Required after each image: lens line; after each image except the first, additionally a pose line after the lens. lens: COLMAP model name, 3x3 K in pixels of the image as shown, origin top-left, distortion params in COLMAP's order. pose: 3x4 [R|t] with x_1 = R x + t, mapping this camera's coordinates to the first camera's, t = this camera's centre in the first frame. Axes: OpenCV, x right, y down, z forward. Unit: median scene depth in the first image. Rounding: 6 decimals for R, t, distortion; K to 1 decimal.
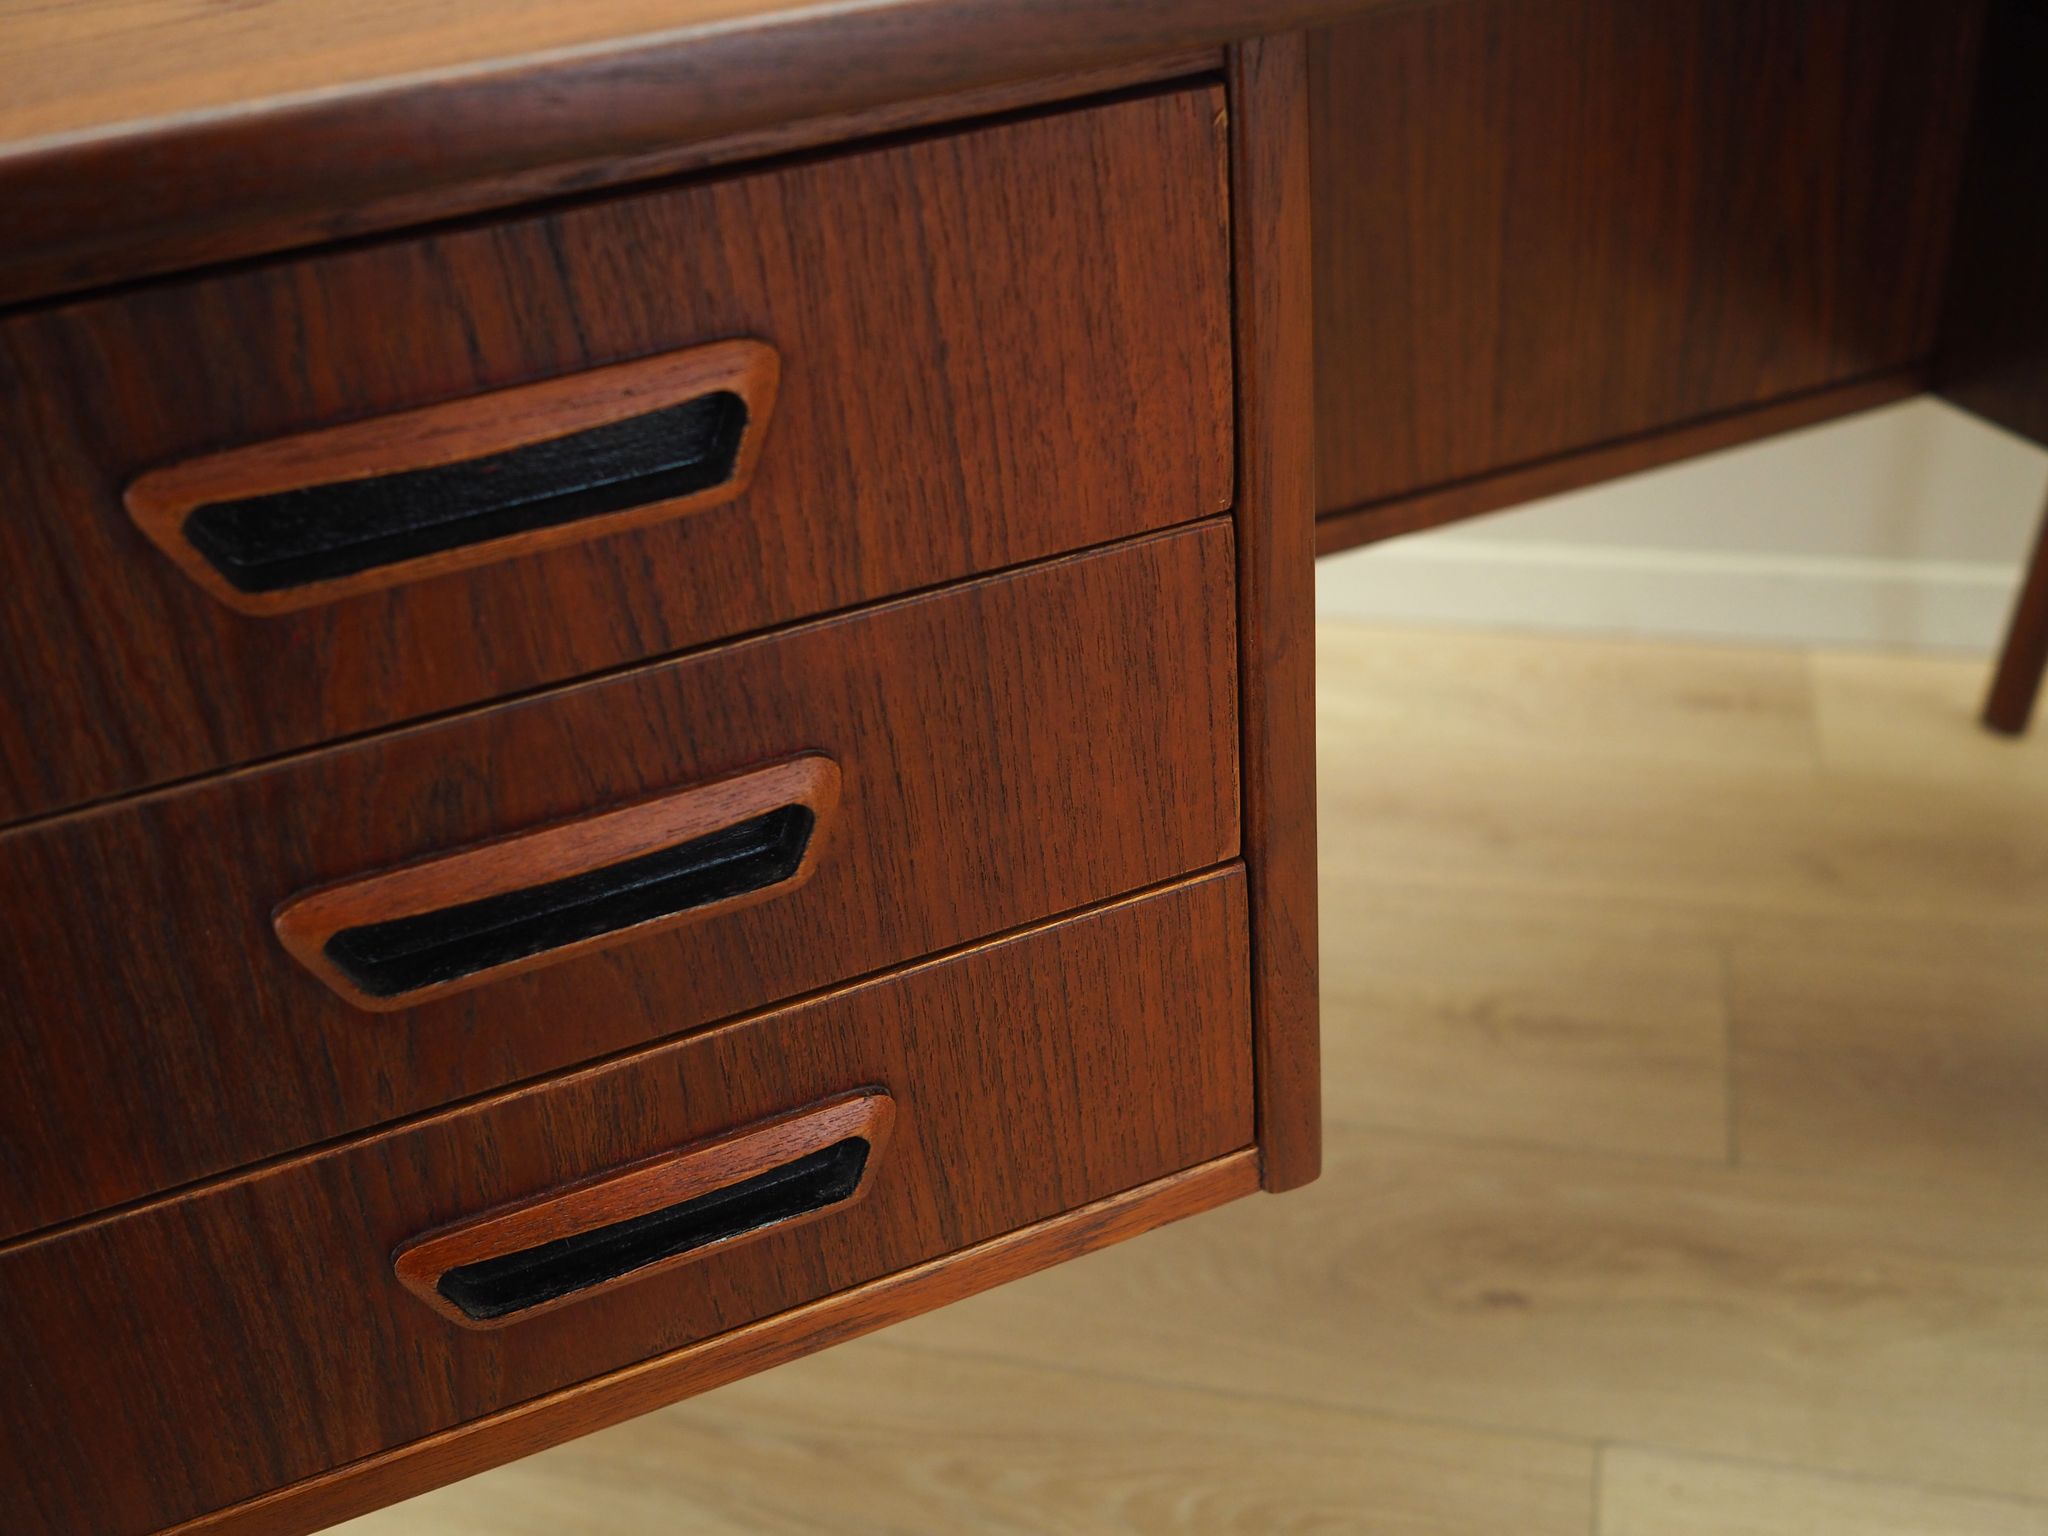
lens RADIAL K [[2080.8, 0, 1024.0], [0, 2080.8, 768.0], [0, 0, 1]] dist [-0.001447, -0.003799]
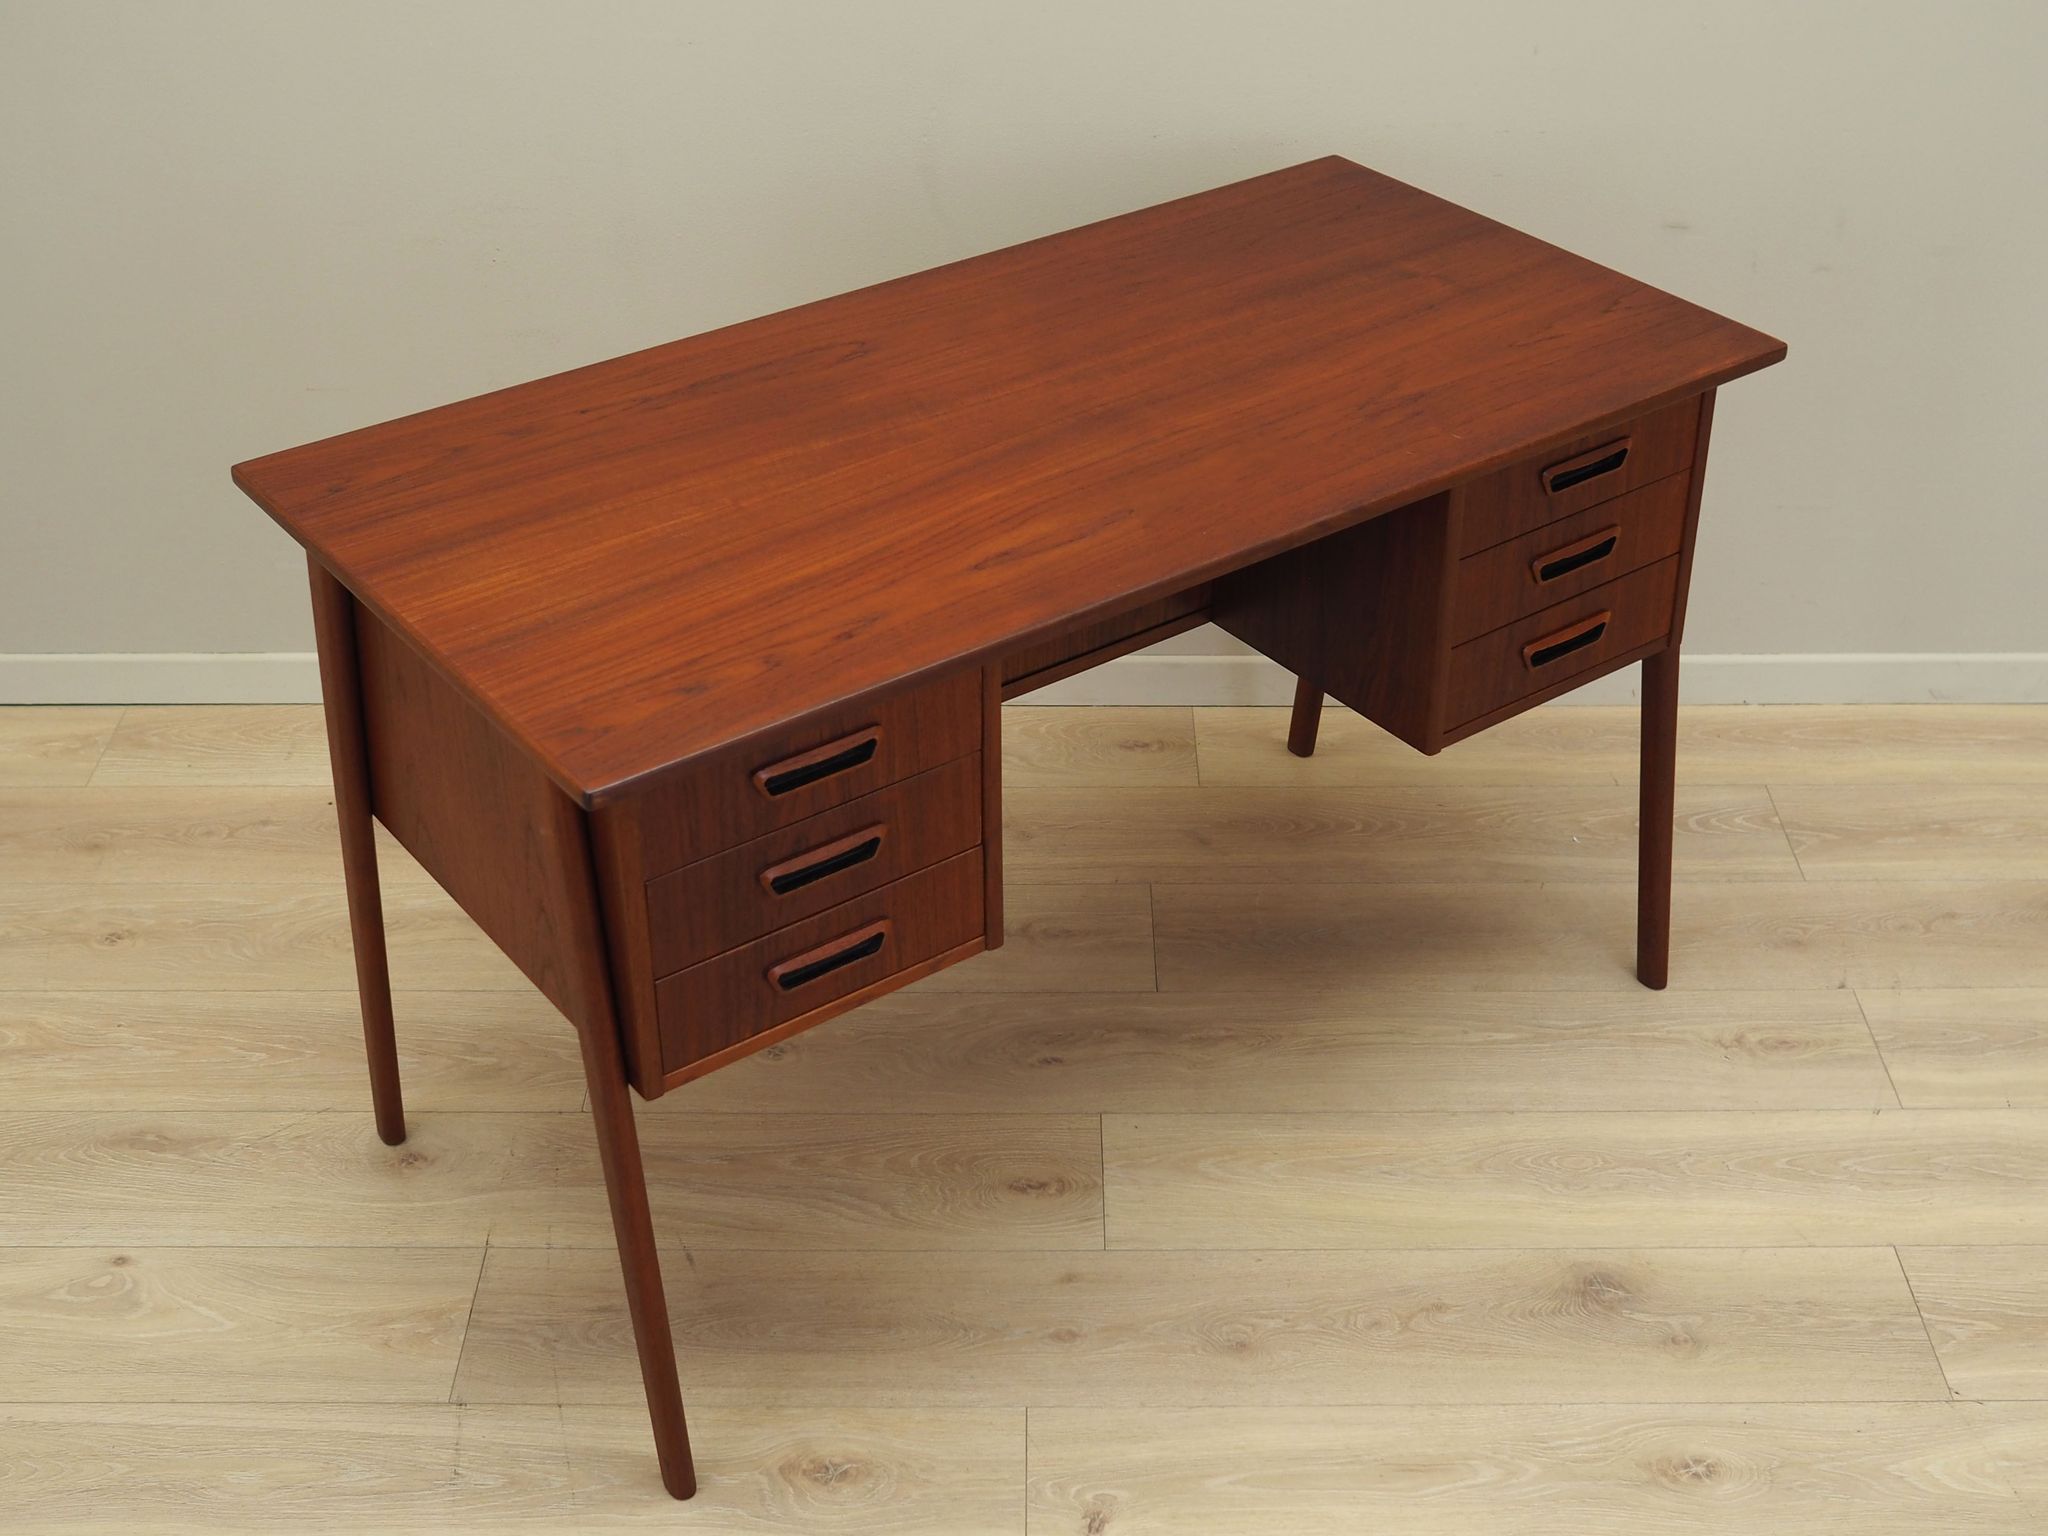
lens RADIAL K [[2614.6, 0, 1024.0], [0, 2614.6, 768.0], [0, 0, 1]] dist [0.110818, 0.000939]
pose [[0.966548, -0.066633, 0.247680, -0.912989], [0.066926, 0.997732, 0.007247, -0.111850], [-0.247601, 0.009572, 0.968815, -3.286484]]
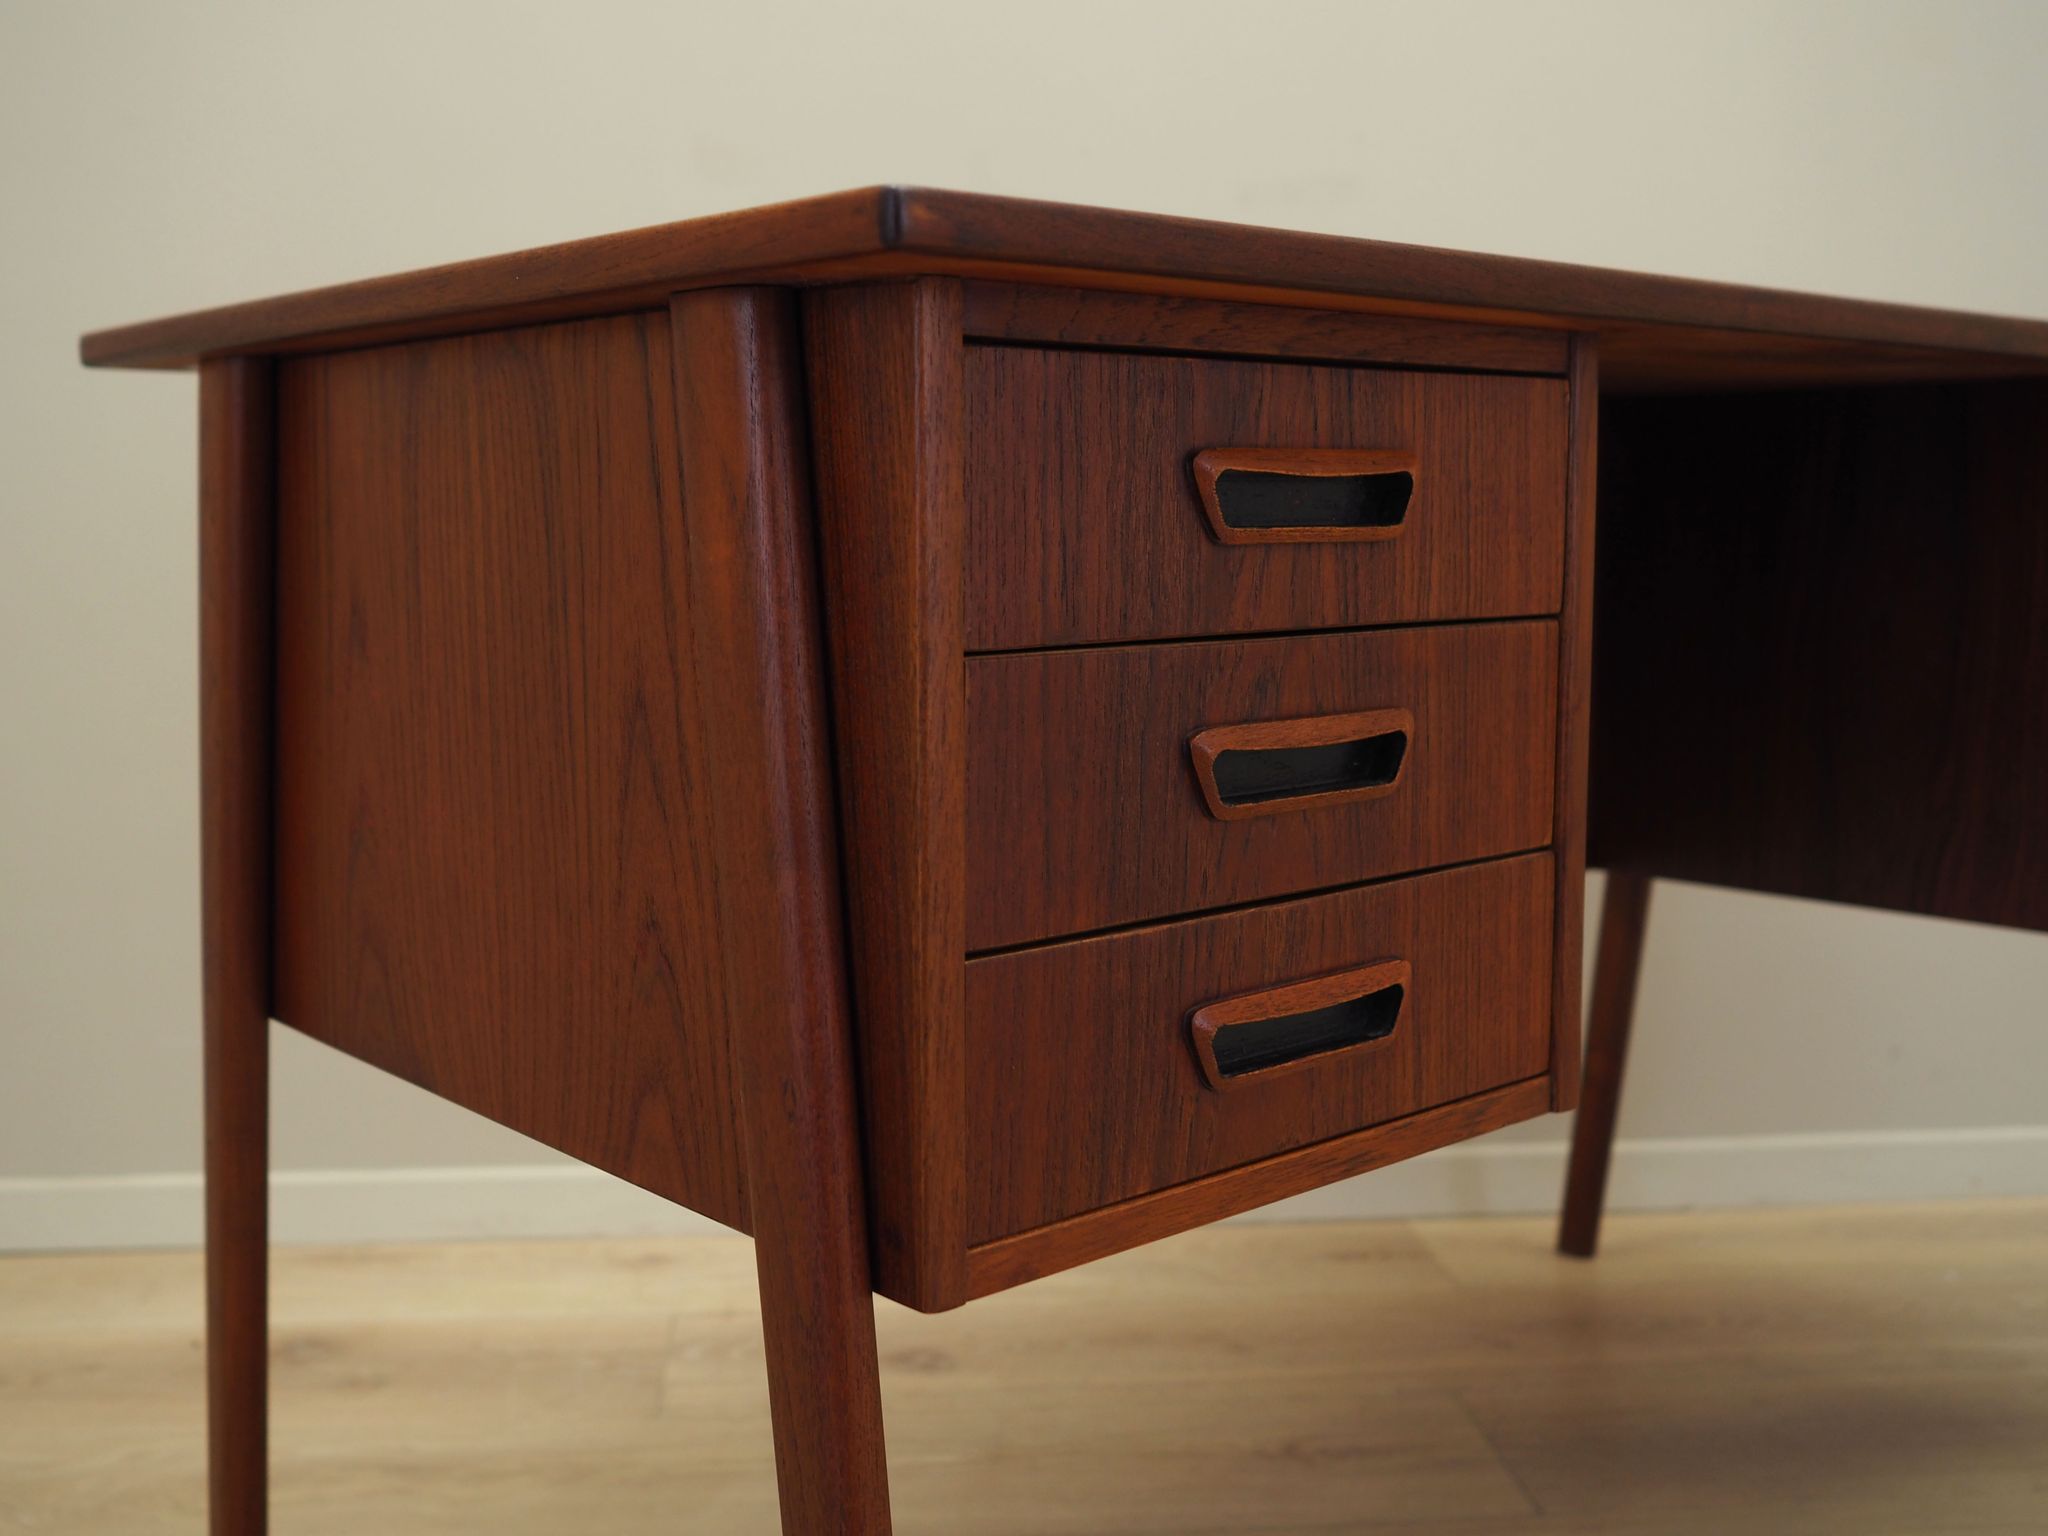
lens RADIAL K [[2142.1, 0, 1024.0], [0, 2142.1, 768.0], [0, 0, 1]] dist [-0.013994, -0.040540]
pose [[0.940579, 0.033732, 0.337896, -0.899322], [0.117582, 0.901145, -0.417267, 0.671313], [-0.318569, 0.432203, 0.843632, -0.345431]]
